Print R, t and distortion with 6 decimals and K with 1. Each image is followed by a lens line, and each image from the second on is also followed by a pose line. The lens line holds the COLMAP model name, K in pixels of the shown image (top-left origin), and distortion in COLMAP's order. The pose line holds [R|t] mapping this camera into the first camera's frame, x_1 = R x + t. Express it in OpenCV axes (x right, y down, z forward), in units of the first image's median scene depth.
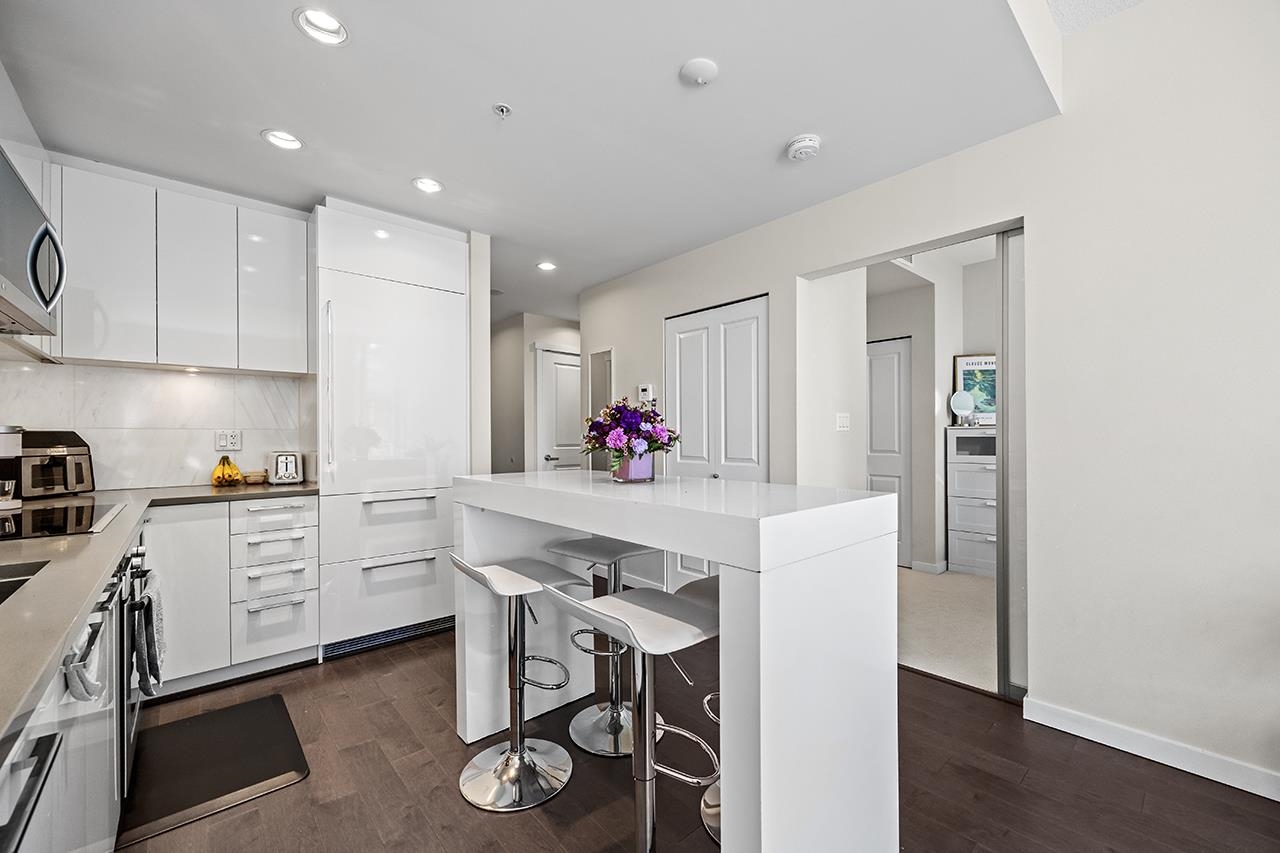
lens RADIAL K [[511.3, 0, 641.8], [0, 511.3, 431.3], [0, 0, 1]] dist [-0.002102, -0.000147]
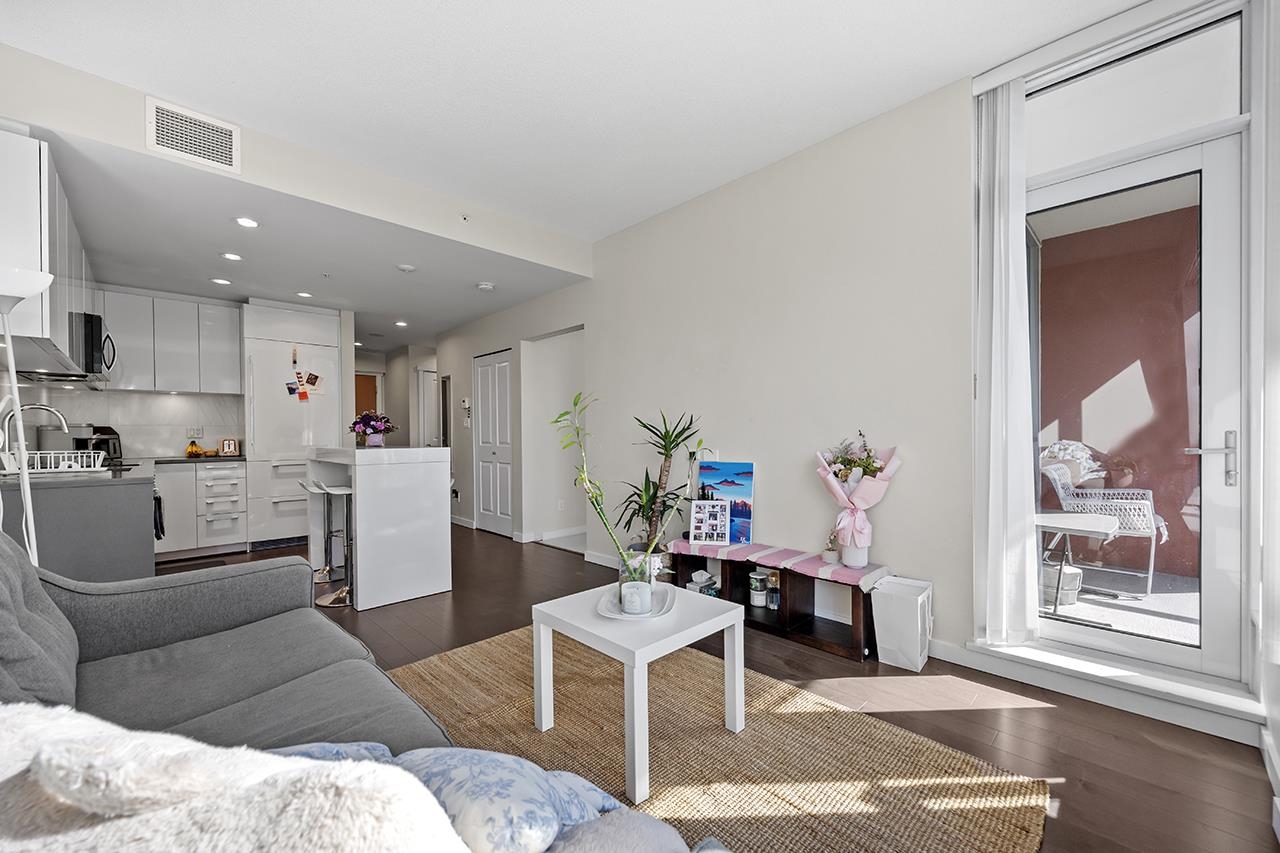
lens RADIAL K [[502.3, 0, 644.0], [0, 502.3, 436.0], [0, 0, 1]] dist [-0.000203, 0.000052]
pose [[0.998913, -0.003104, 0.046514, 0.712296], [0.002590, 0.999935, 0.011102, 0.017340], [-0.046545, -0.010970, 0.998856, -0.870446]]
